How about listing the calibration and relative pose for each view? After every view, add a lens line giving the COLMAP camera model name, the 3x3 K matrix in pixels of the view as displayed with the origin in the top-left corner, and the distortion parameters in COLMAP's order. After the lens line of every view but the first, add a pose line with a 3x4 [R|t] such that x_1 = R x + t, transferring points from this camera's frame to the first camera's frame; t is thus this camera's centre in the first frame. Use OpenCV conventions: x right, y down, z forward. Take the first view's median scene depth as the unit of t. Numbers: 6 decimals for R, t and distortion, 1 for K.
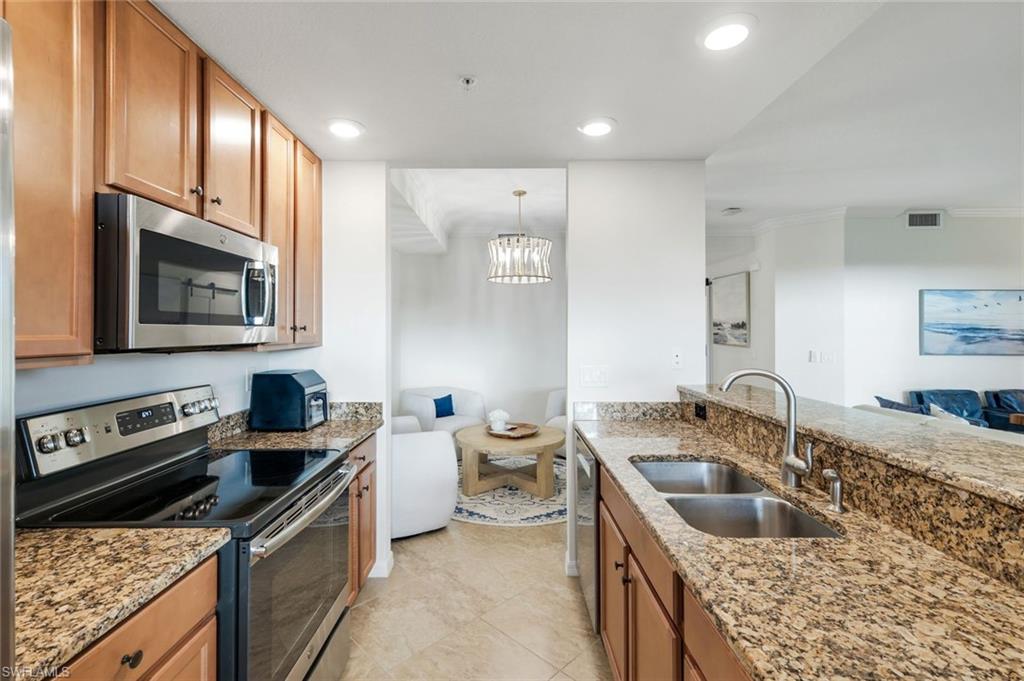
lens RADIAL K [[454.5, 0, 511.6], [0, 454.5, 333.2], [0, 0, 1]] dist [0.002618, 0.001564]
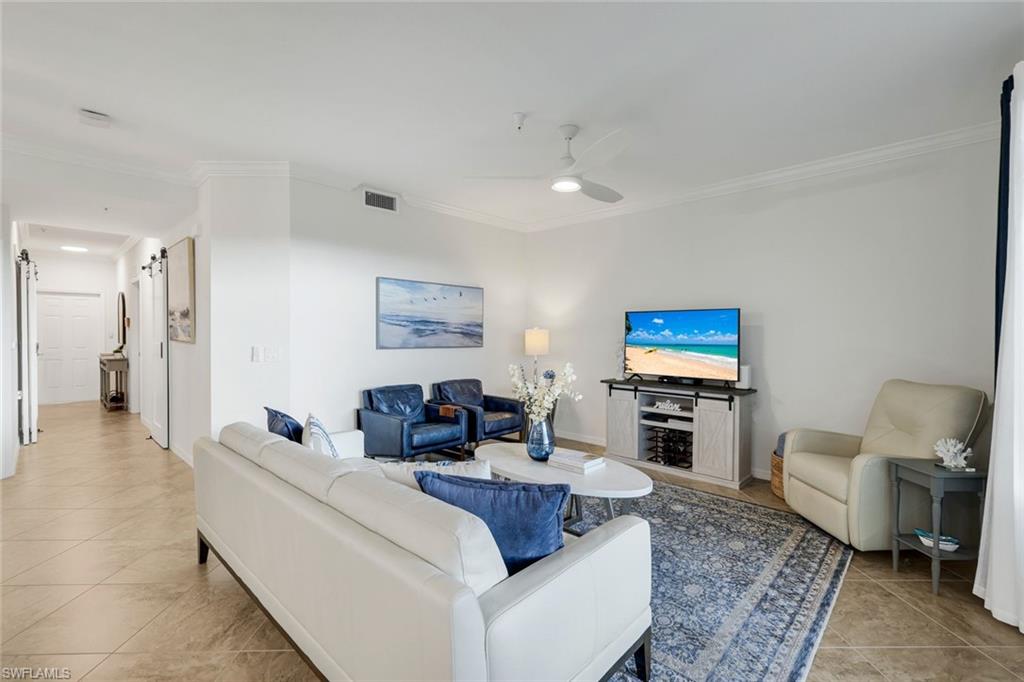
lens RADIAL K [[454.5, 0, 511.8], [0, 454.5, 335.0], [0, 0, 1]] dist [0.002618, 0.001564]
pose [[0.693395, 0.001645, 0.720555, 0.434346], [-0.002179, 0.999998, -0.000186, 0.019464], [-0.720554, -0.001441, 0.693397, 0.181091]]
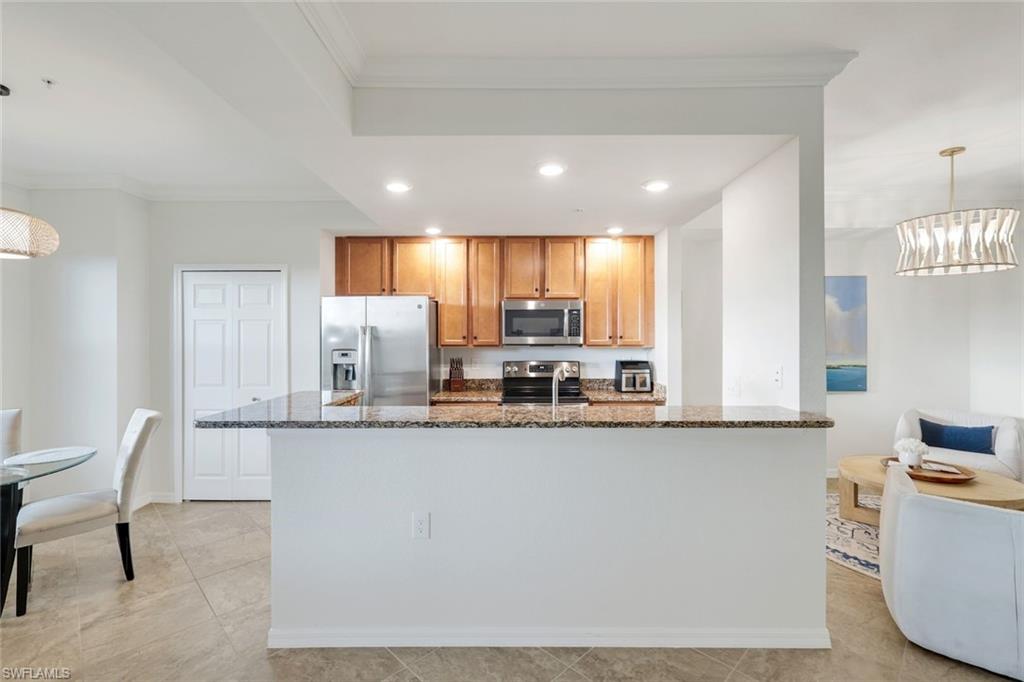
lens RADIAL K [[454.5, 0, 510.1], [0, 454.5, 332.8], [0, 0, 1]] dist [0.002618, 0.001564]
pose [[-0.007070, 0.001889, -0.999973, 0.664273], [-0.003421, 0.999992, 0.001914, -0.014263], [0.999969, 0.003434, -0.007063, 0.259912]]
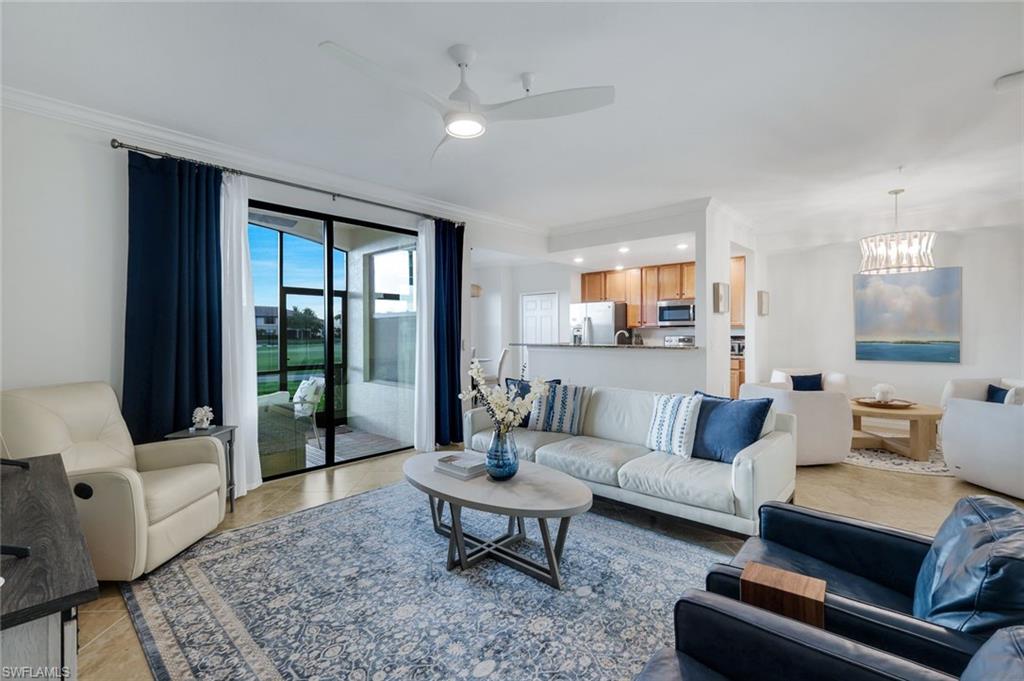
lens RADIAL K [[454.5, 0, 511.4], [0, 454.5, 333.5], [0, 0, 1]] dist [0.002618, 0.001564]
pose [[-0.686268, 0.009017, -0.727292, 1.276943], [0.001865, 0.999942, 0.010638, 0.018287], [0.727346, 0.005944, -0.686245, 0.945079]]
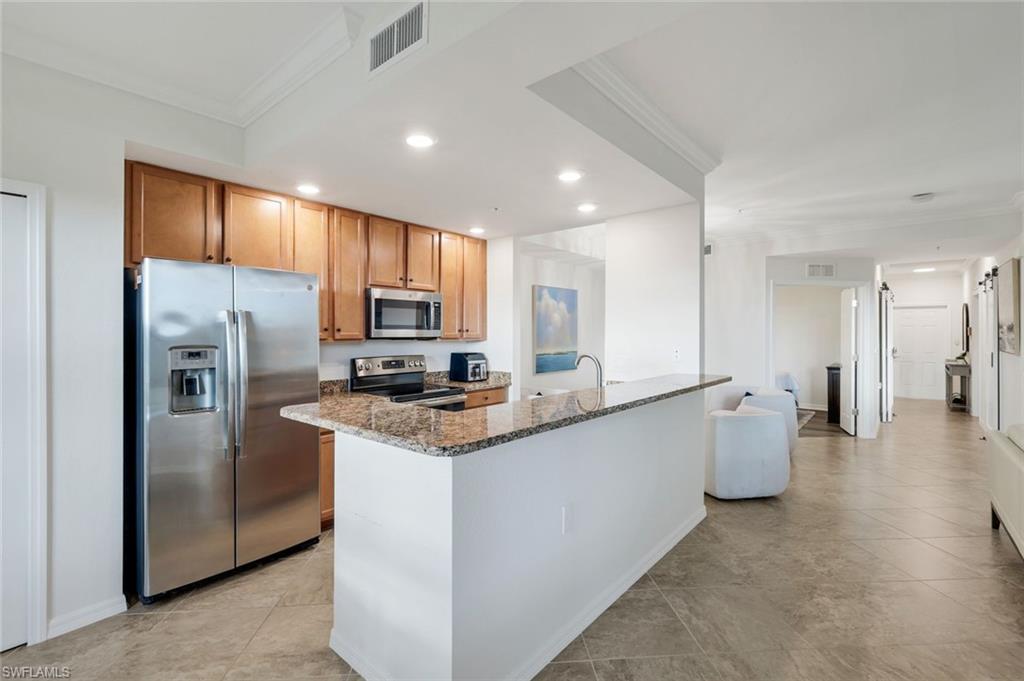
lens RADIAL K [[454.5, 0, 507.0], [0, 454.5, 335.1], [0, 0, 1]] dist [0.002618, 0.001564]
pose [[0.754139, 0.009329, -0.656649, 0.463062], [-0.008660, 0.999953, 0.004261, -0.000496], [0.656658, 0.002473, 0.754184, -0.182175]]
